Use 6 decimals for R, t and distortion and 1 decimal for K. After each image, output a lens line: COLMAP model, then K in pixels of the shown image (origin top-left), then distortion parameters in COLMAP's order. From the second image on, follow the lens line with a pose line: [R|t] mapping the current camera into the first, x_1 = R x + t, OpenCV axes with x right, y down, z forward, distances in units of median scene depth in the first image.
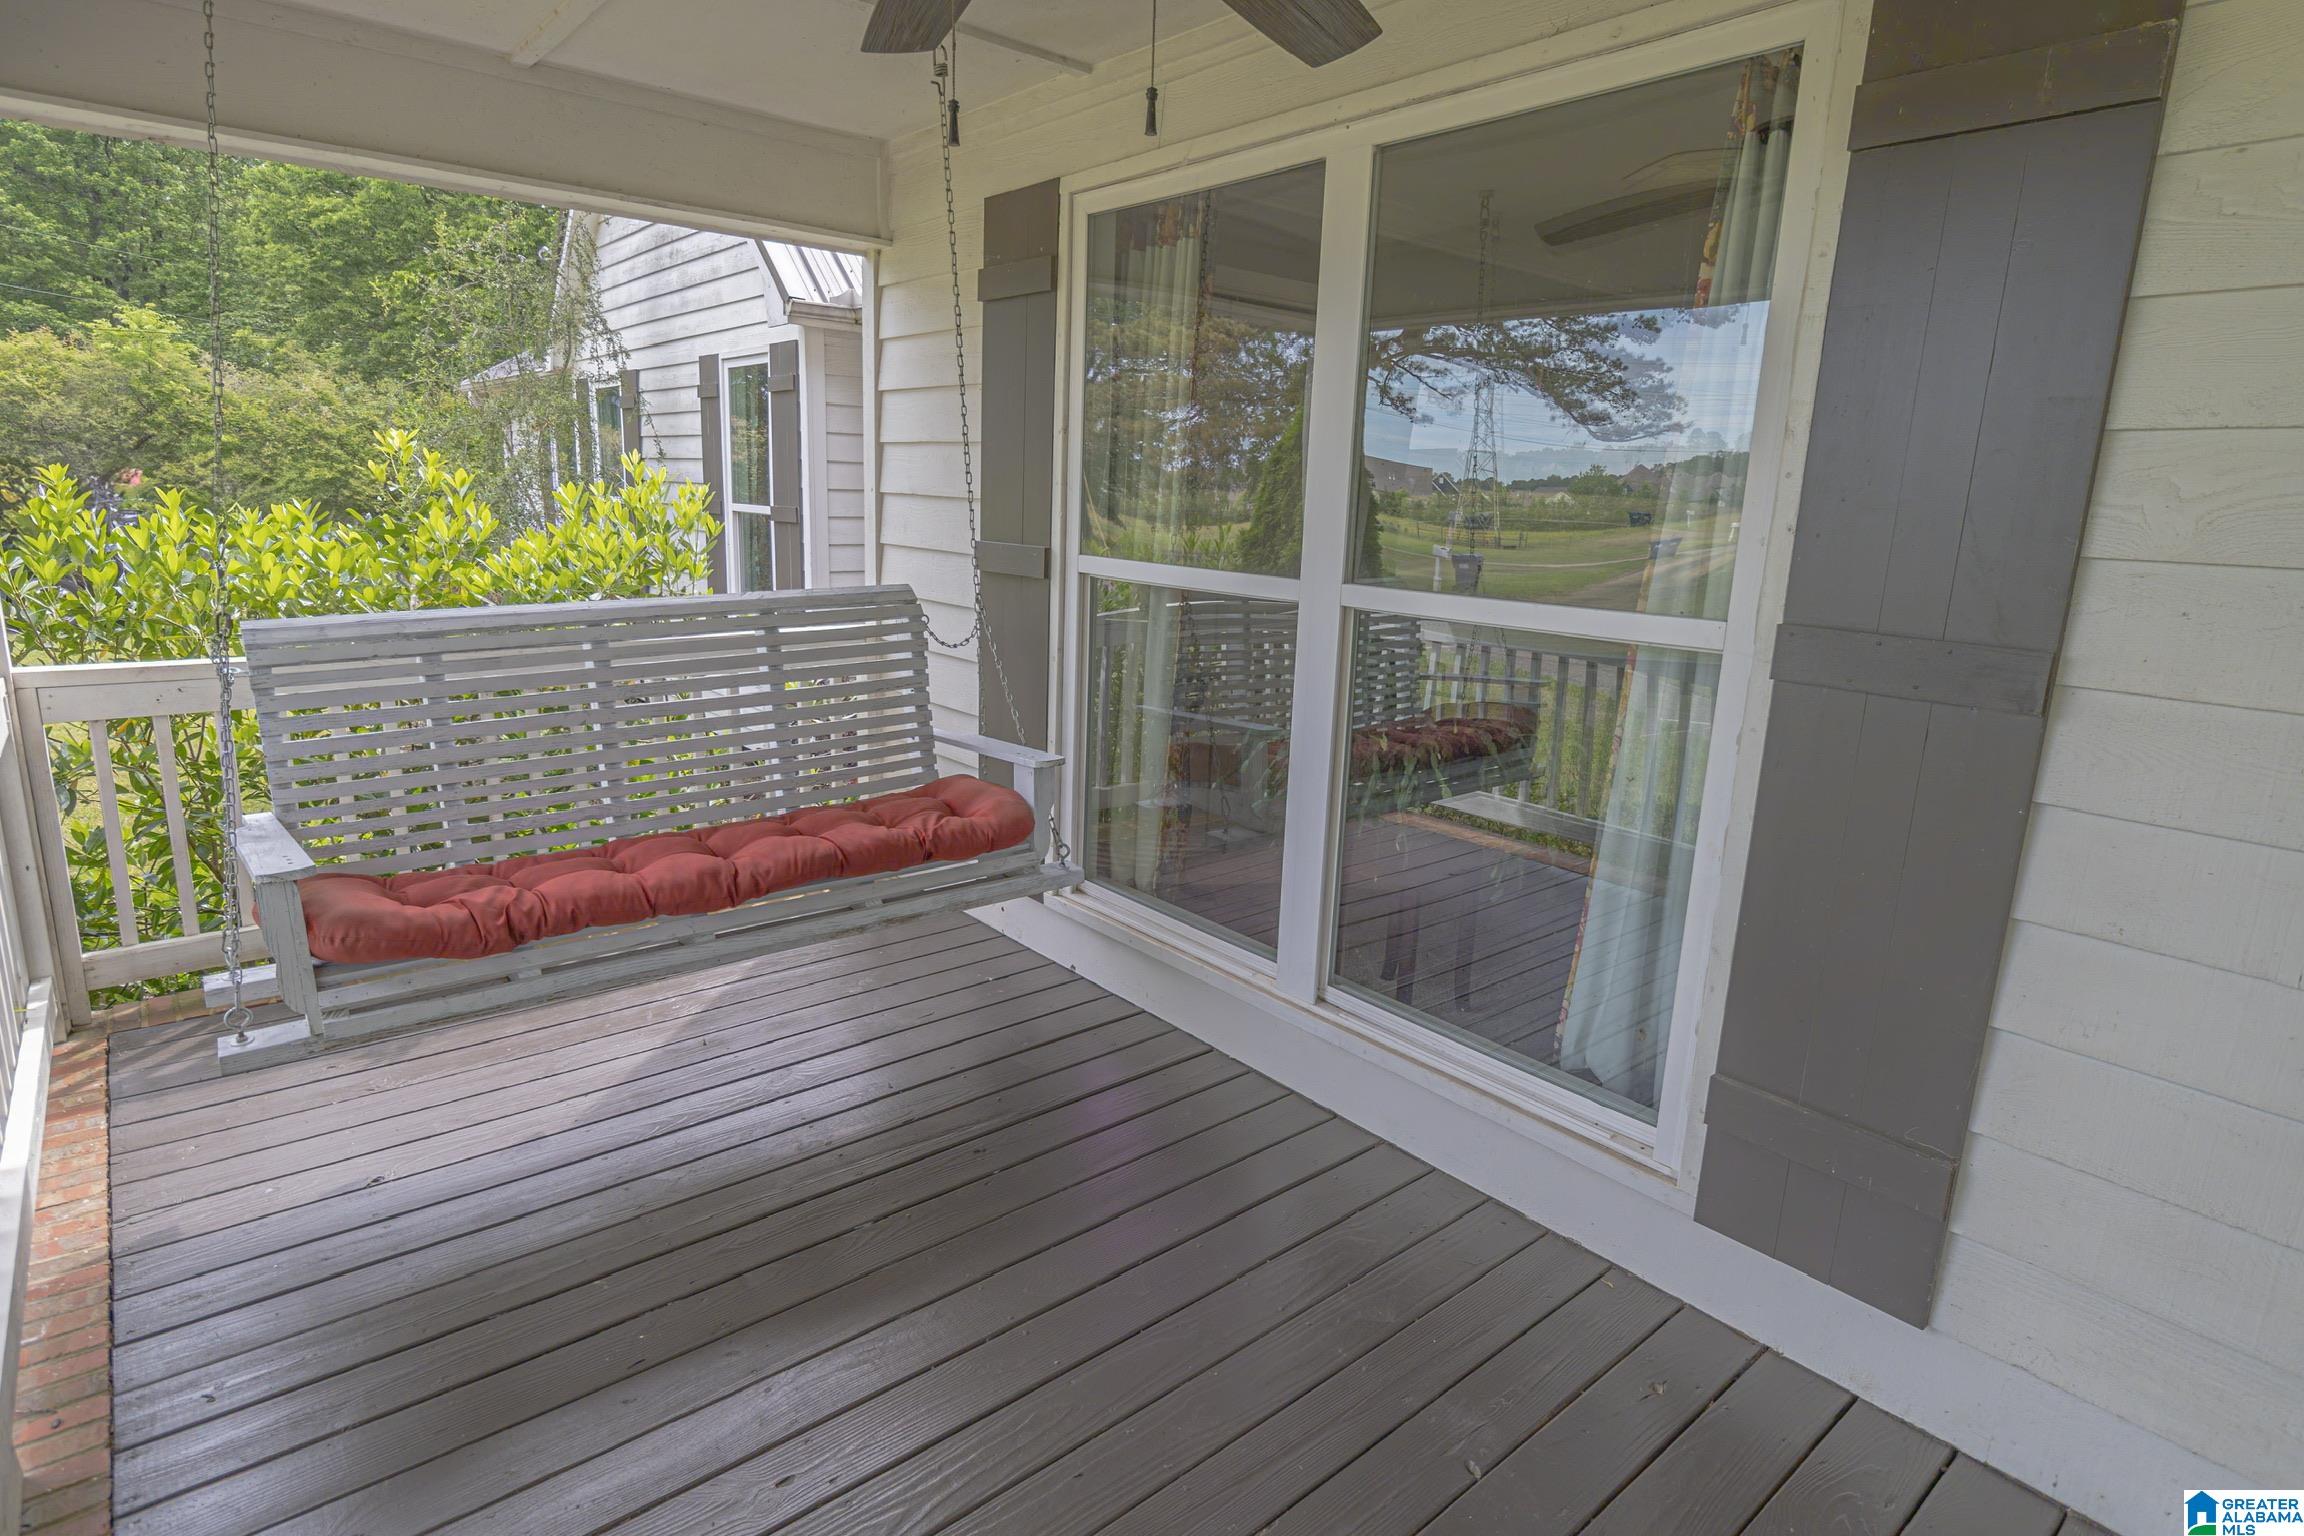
lens RADIAL K [[1205.1, 0, 1152.7], [0, 1205.1, 729.7], [0, 0, 1]] dist [-0.000416, -0.000112]
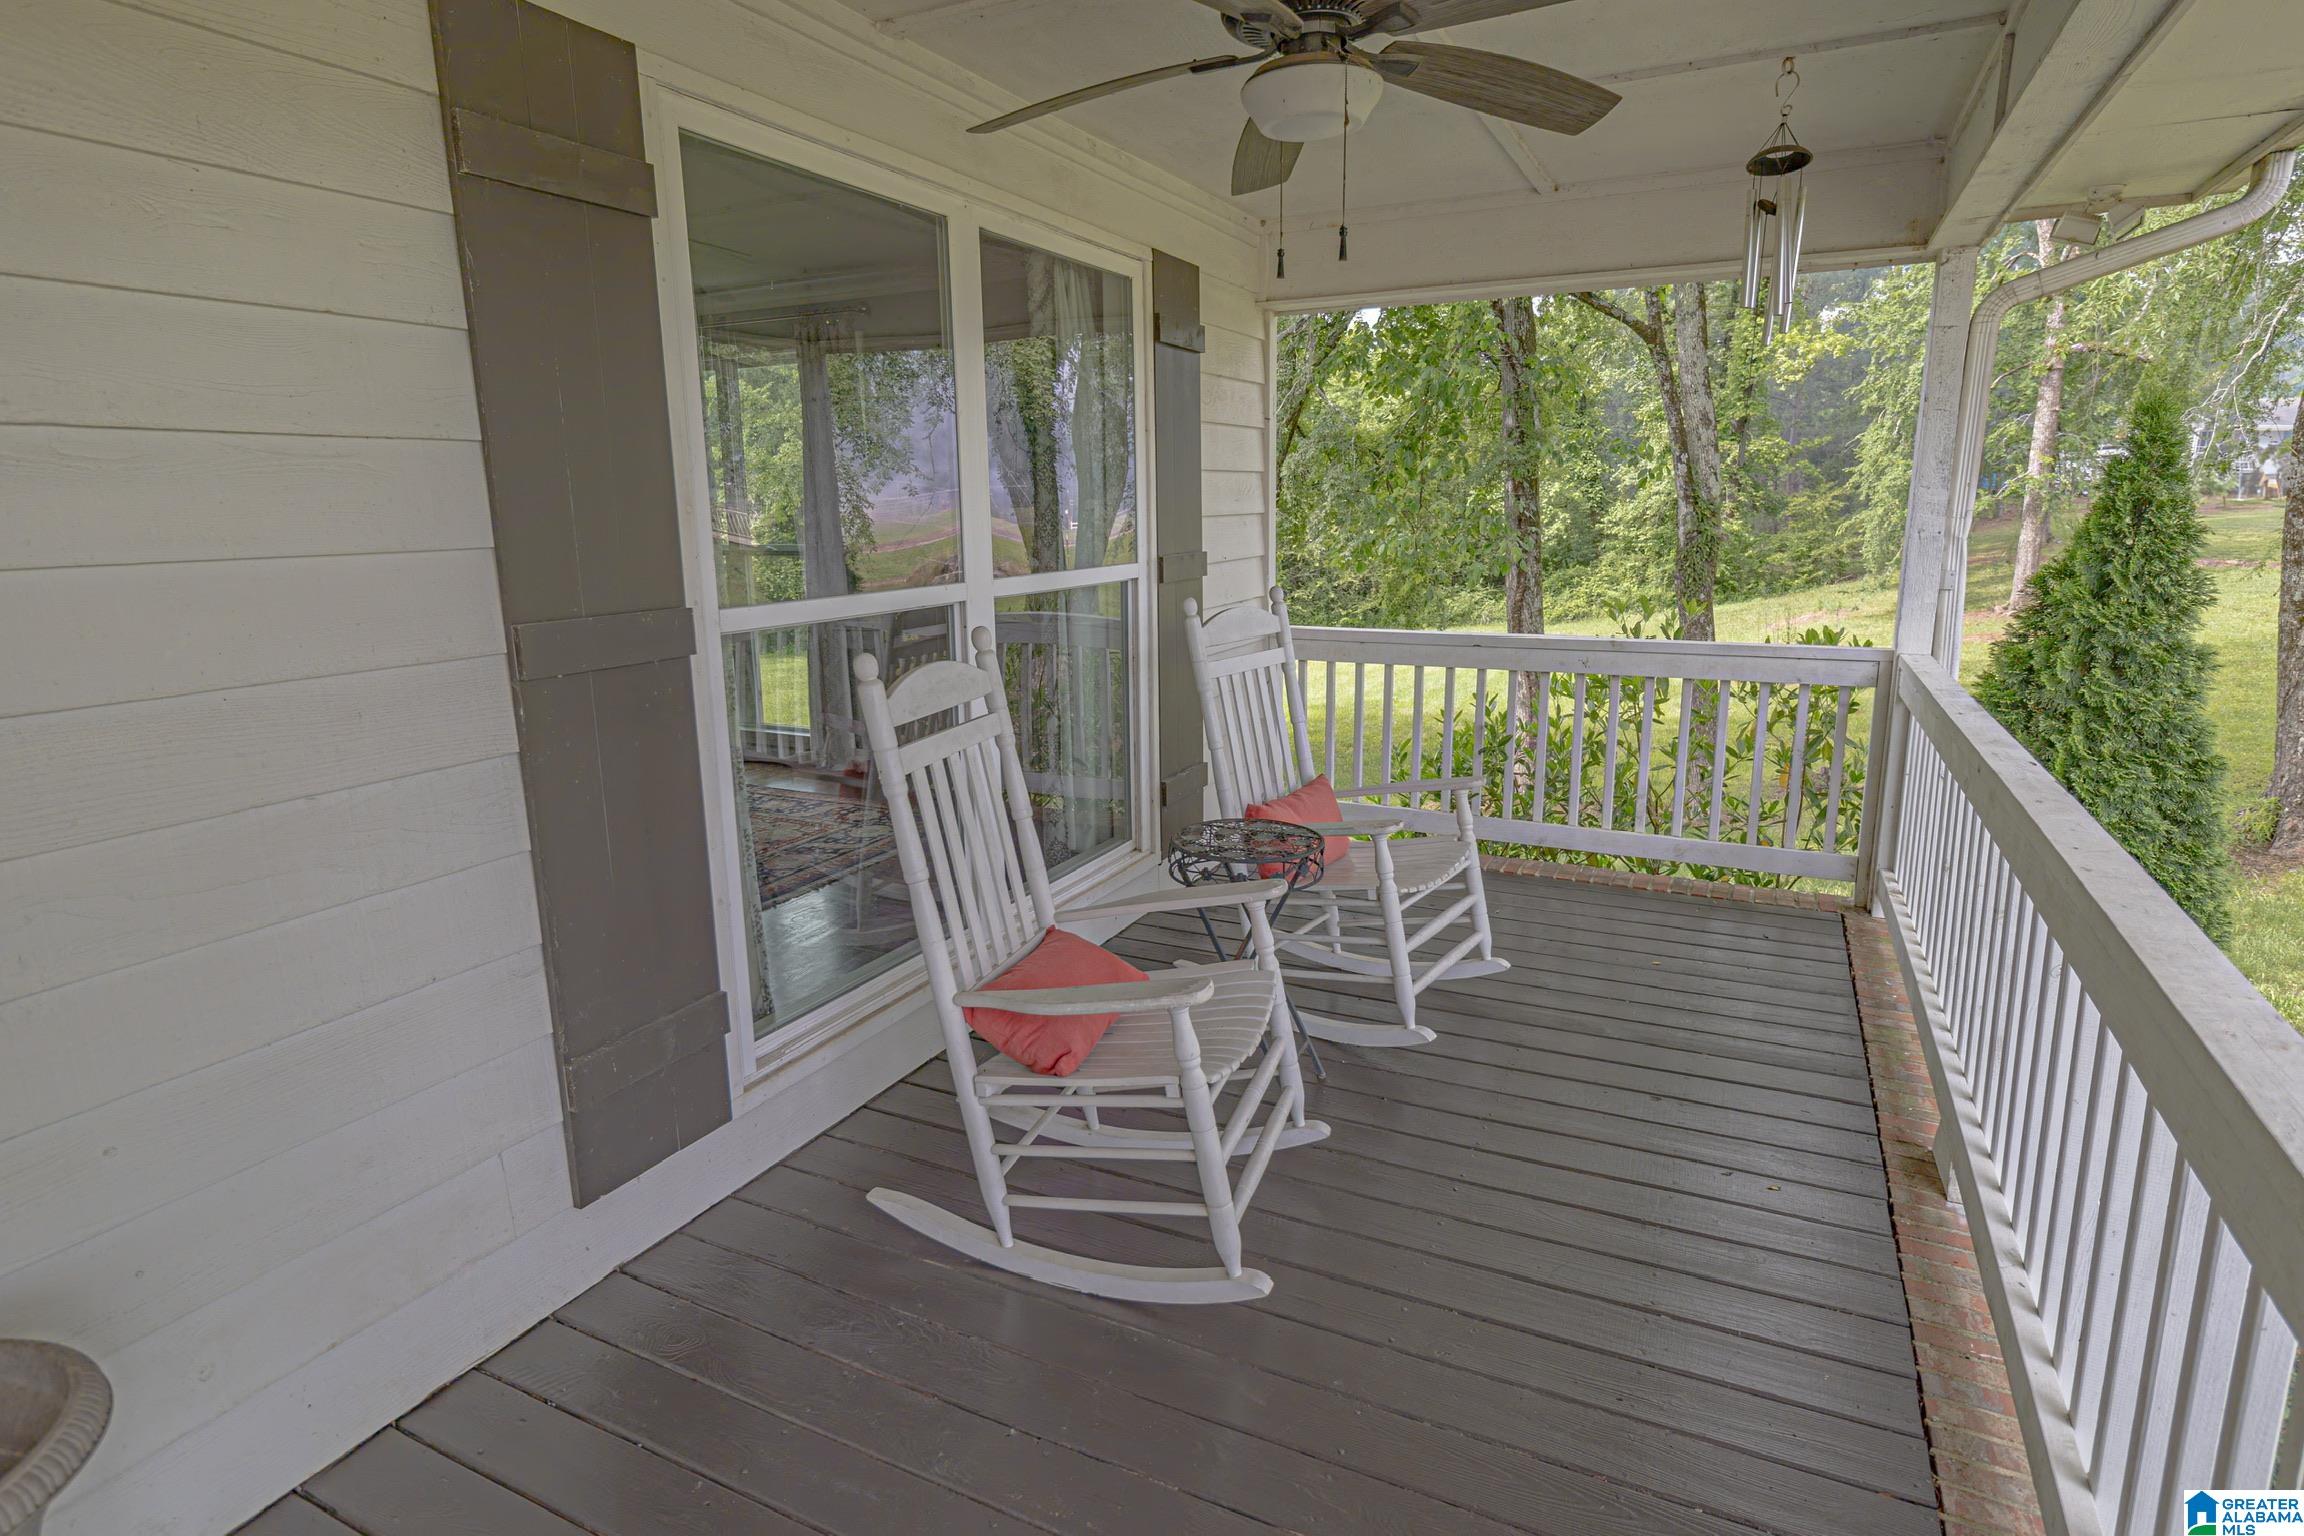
lens RADIAL K [[1205.1, 0, 1152.7], [0, 1205.1, 729.7], [0, 0, 1]] dist [-0.000416, -0.000112]
pose [[-0.390153, -0.171632, 0.904612, -0.861097], [0.209087, 0.940292, 0.268579, -0.227809], [-0.896696, 0.293929, -0.330971, 1.090875]]
